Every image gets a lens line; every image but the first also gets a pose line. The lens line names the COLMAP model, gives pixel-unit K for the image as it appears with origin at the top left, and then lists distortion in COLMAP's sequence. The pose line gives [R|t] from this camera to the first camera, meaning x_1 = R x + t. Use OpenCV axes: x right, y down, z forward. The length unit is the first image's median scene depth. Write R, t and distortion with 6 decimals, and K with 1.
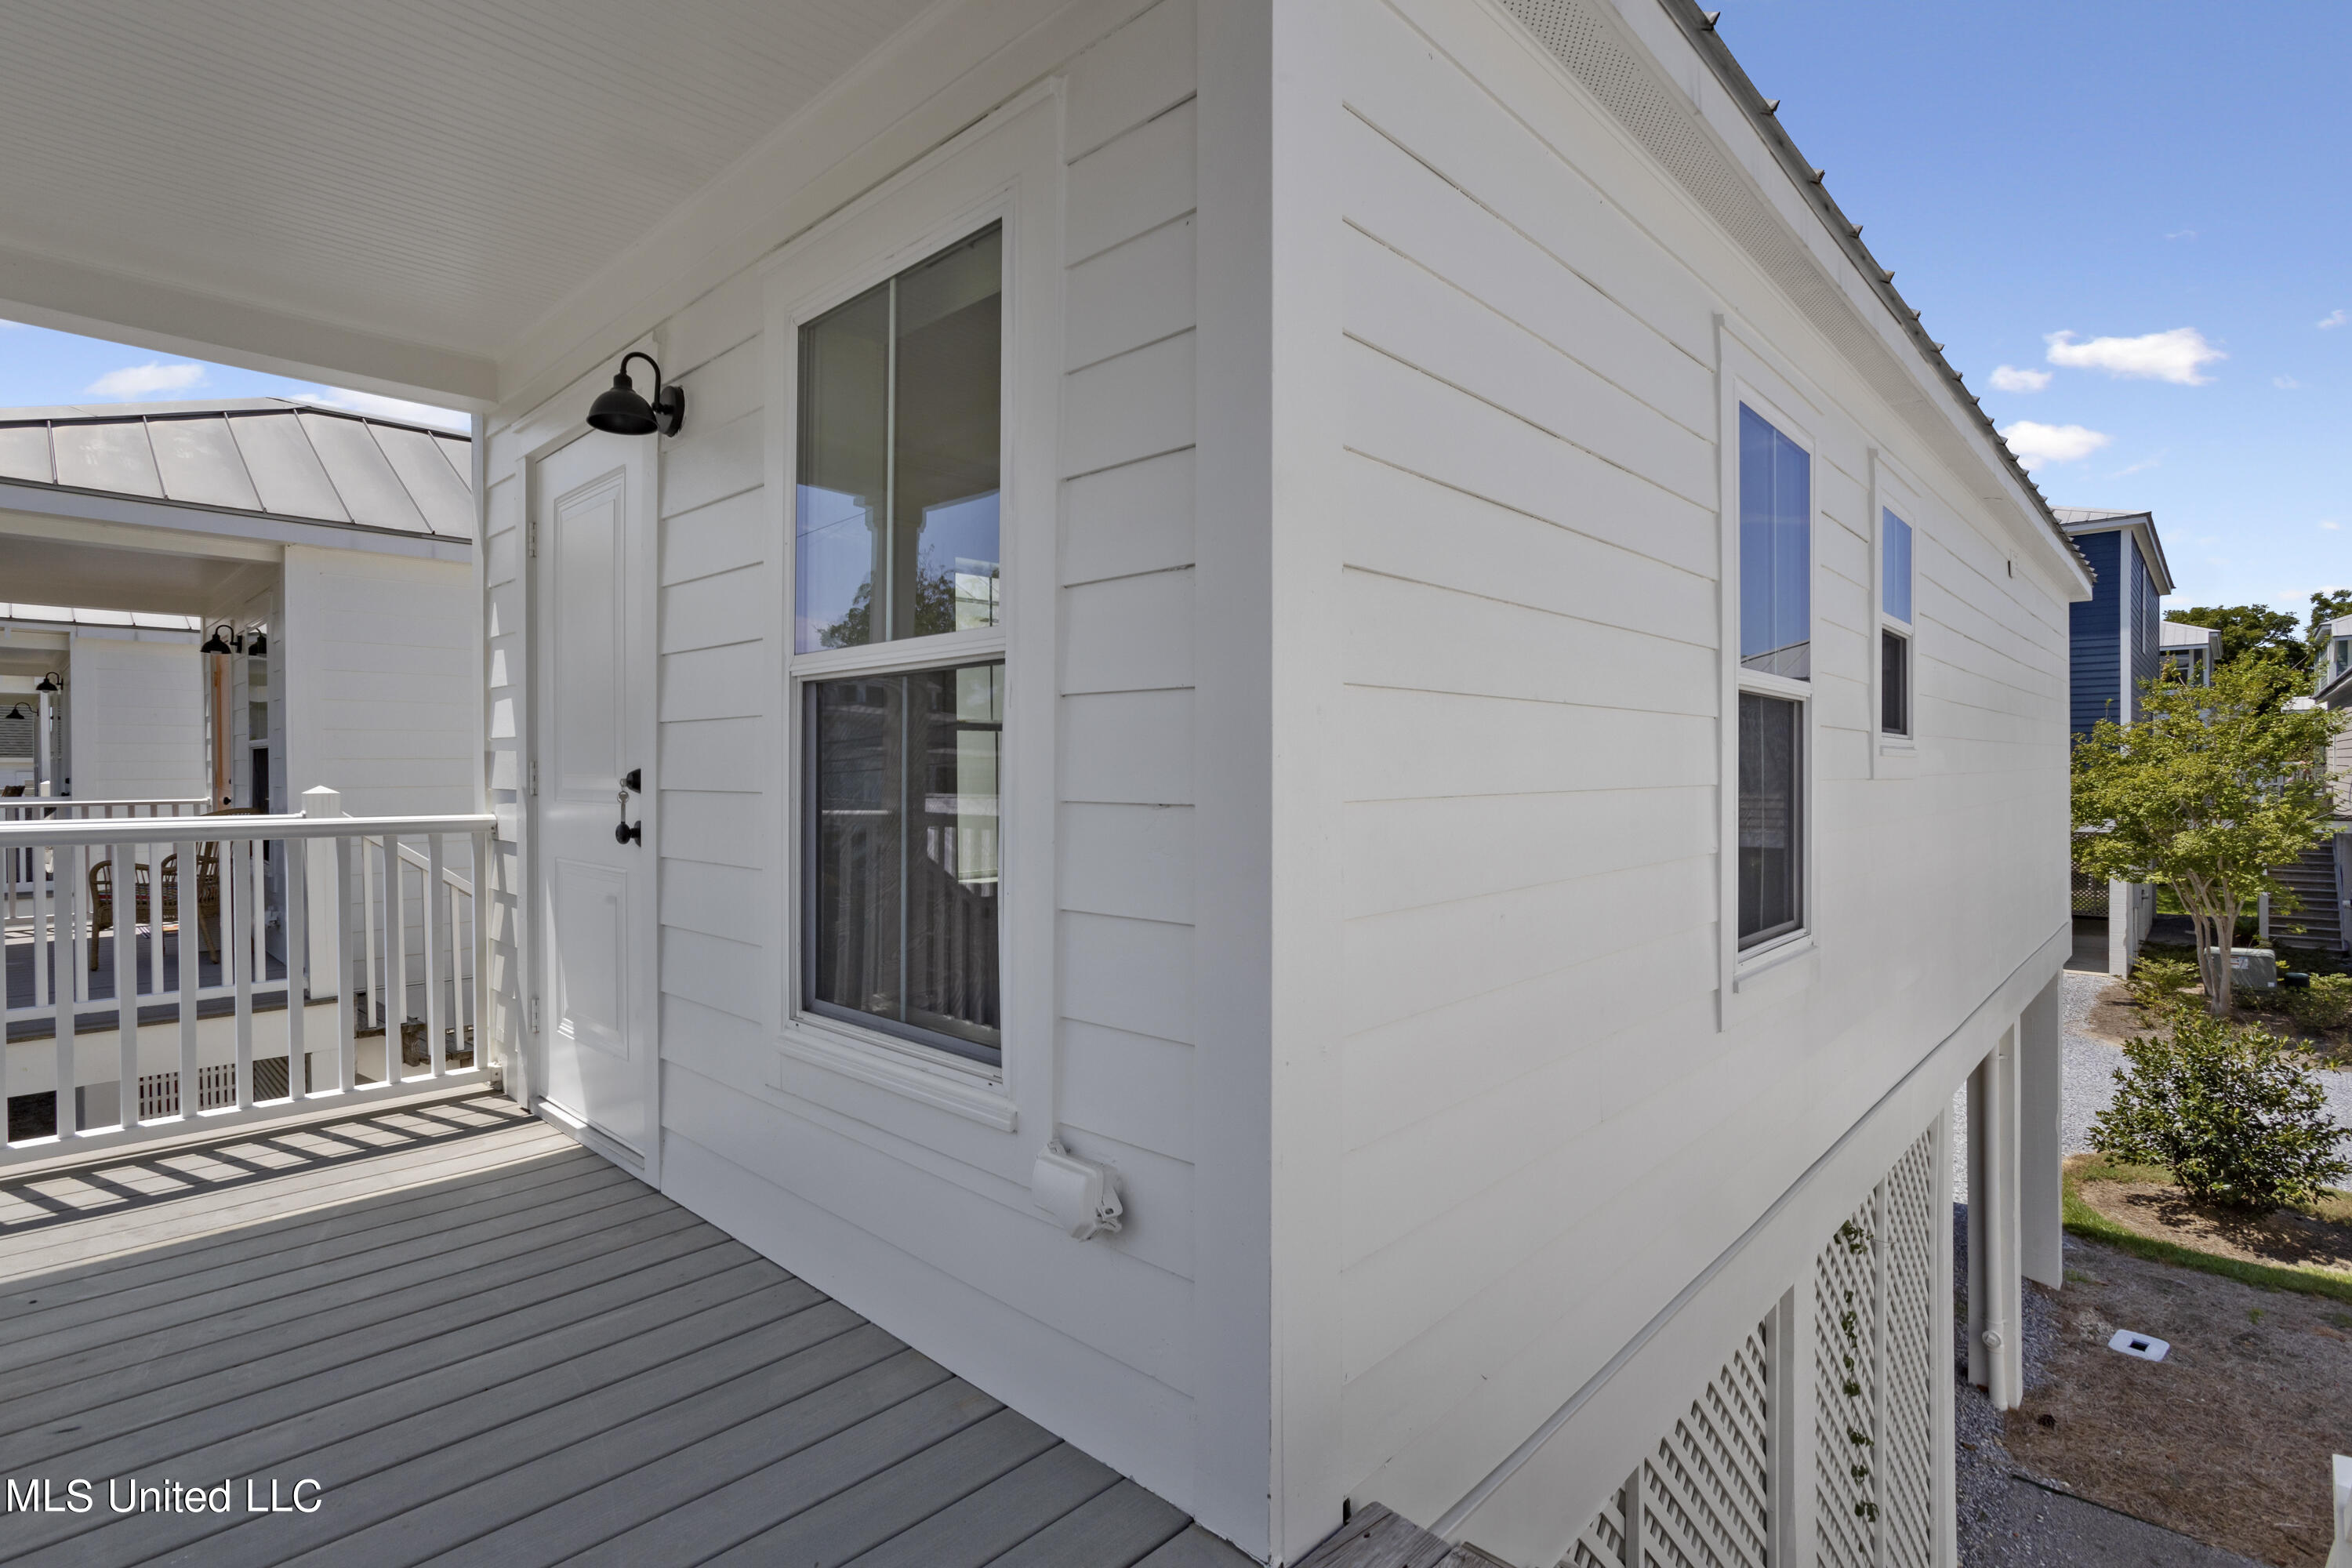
lens RADIAL K [[1134.2, 0, 1167.0], [0, 1134.2, 772.6], [0, 0, 1]] dist [-0.037556, 0.022629]
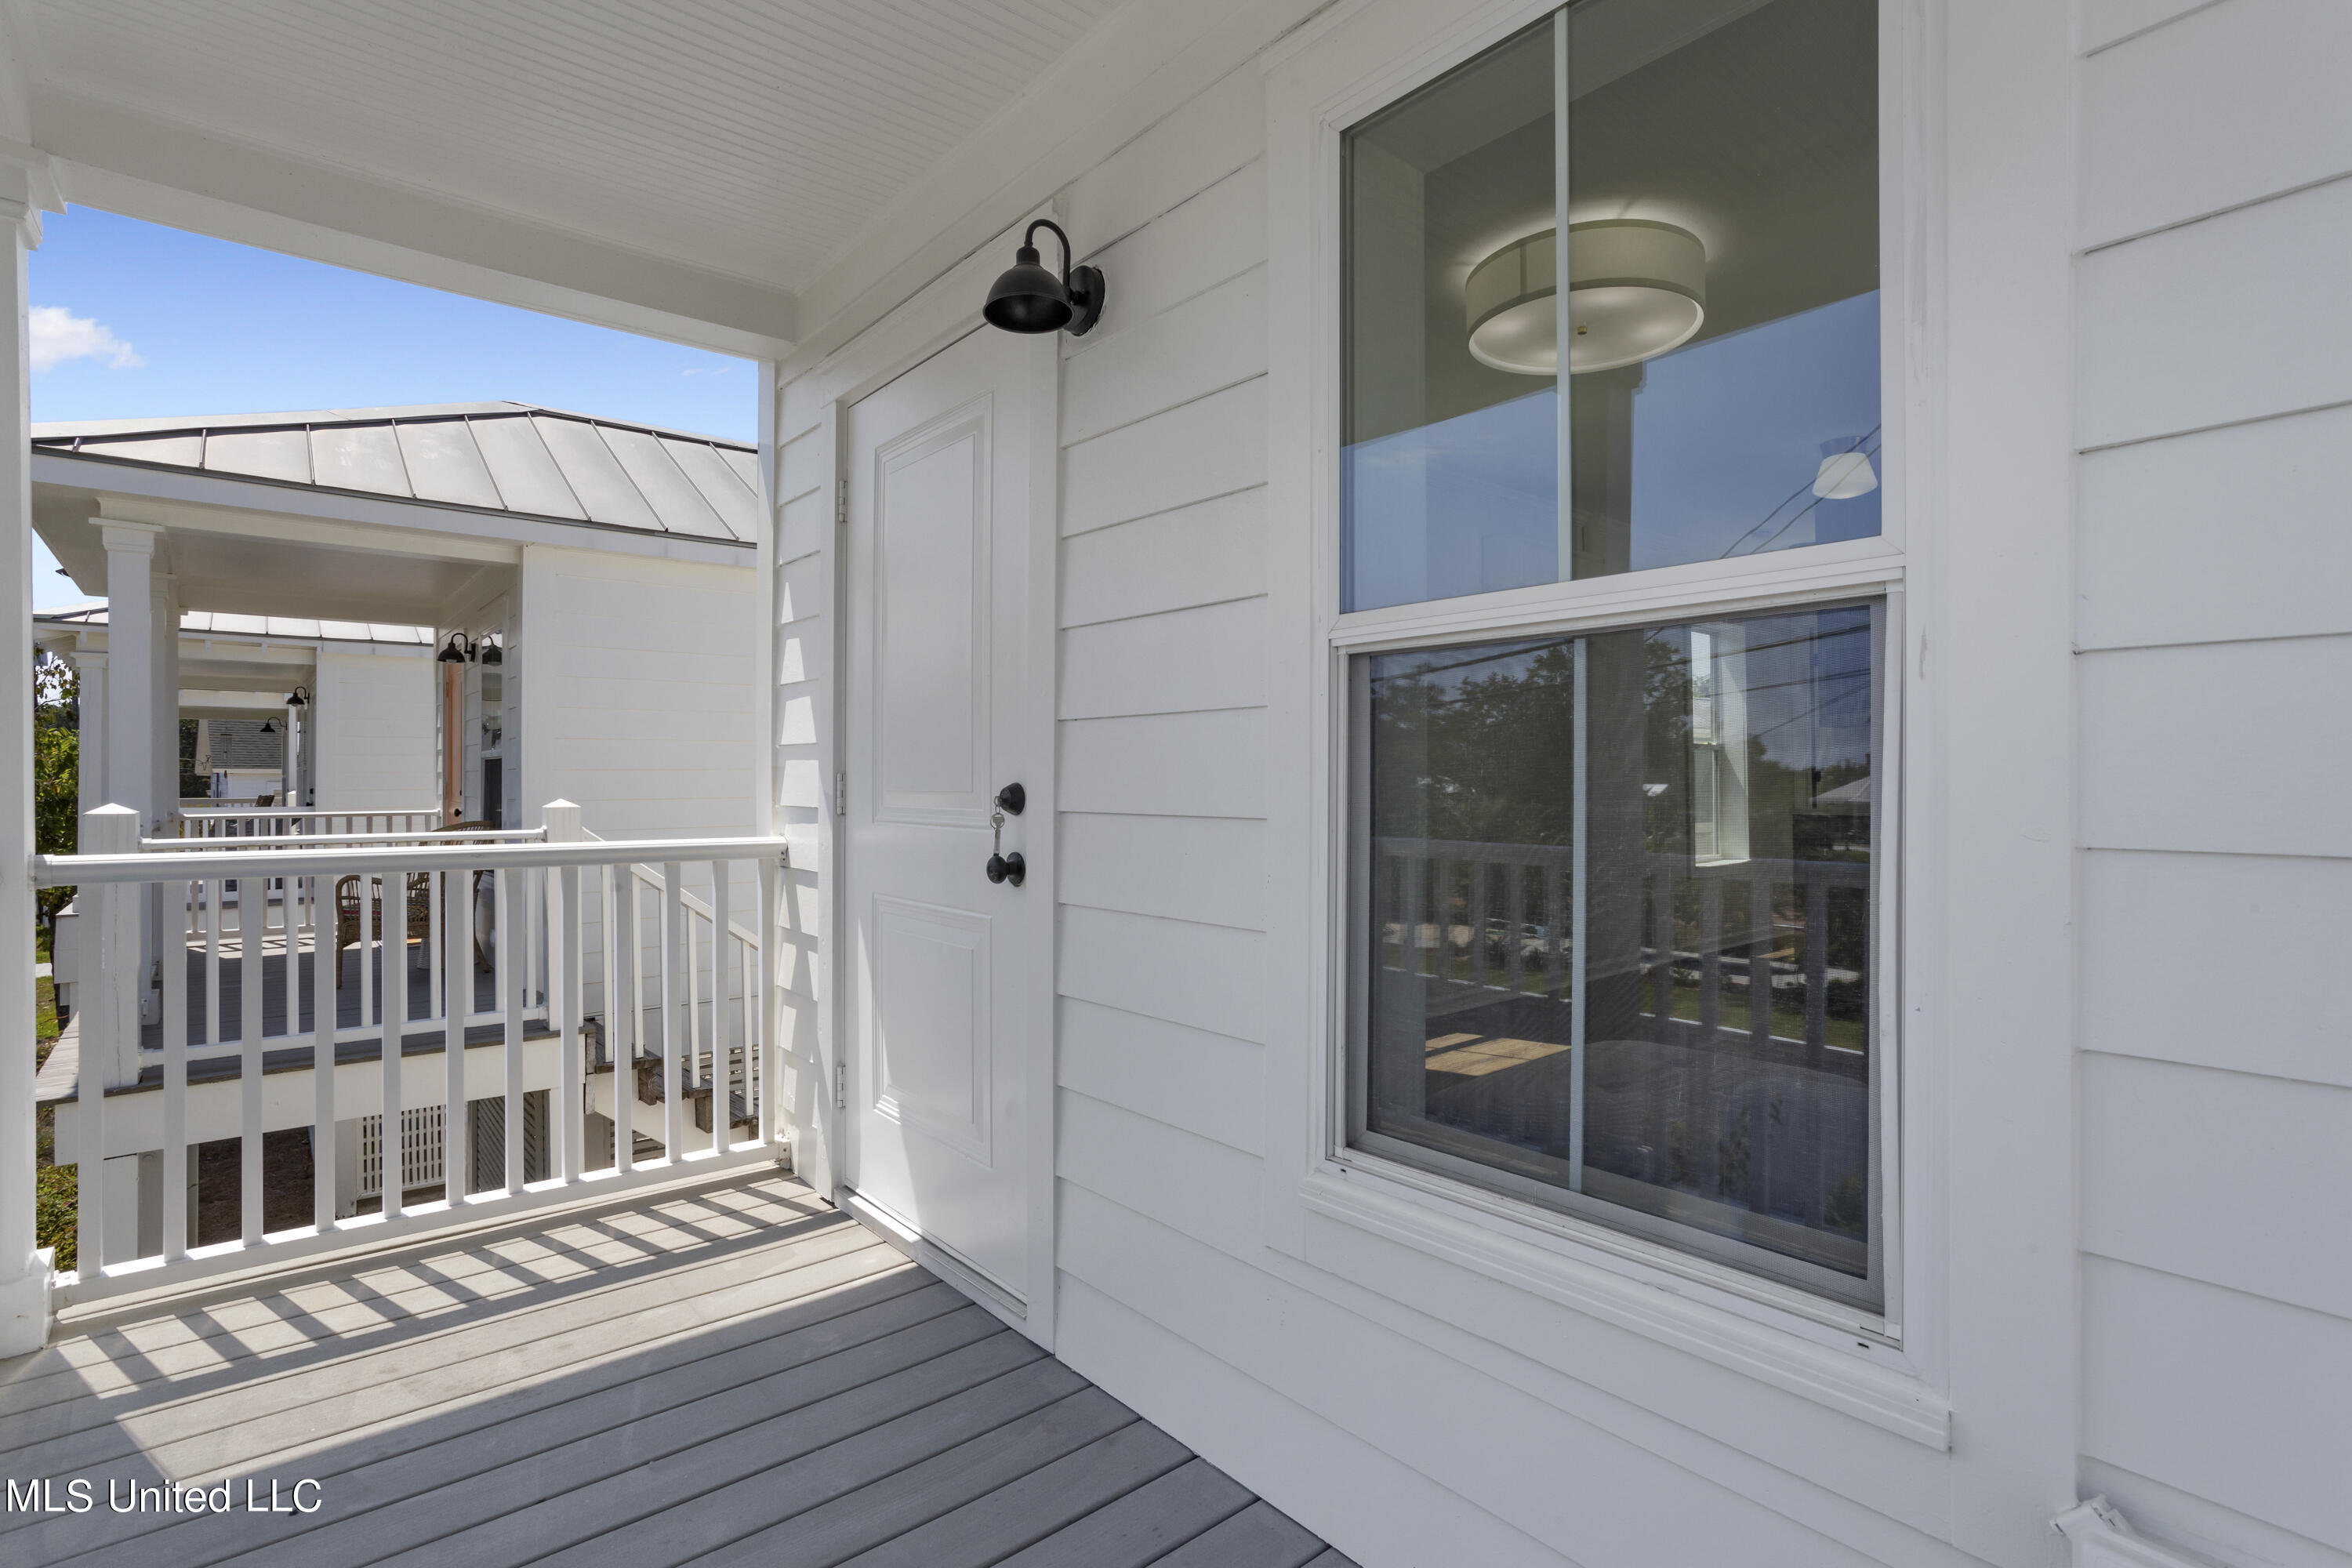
lens RADIAL K [[1134.2, 0, 1173.4], [0, 1134.2, 759.4], [0, 0, 1]] dist [-0.037556, 0.022629]
pose [[0.993090, -0.001731, -0.117340, -0.218778], [-0.000797, 0.999769, -0.021489, -0.002235], [0.117350, 0.021434, 0.992859, 0.204473]]
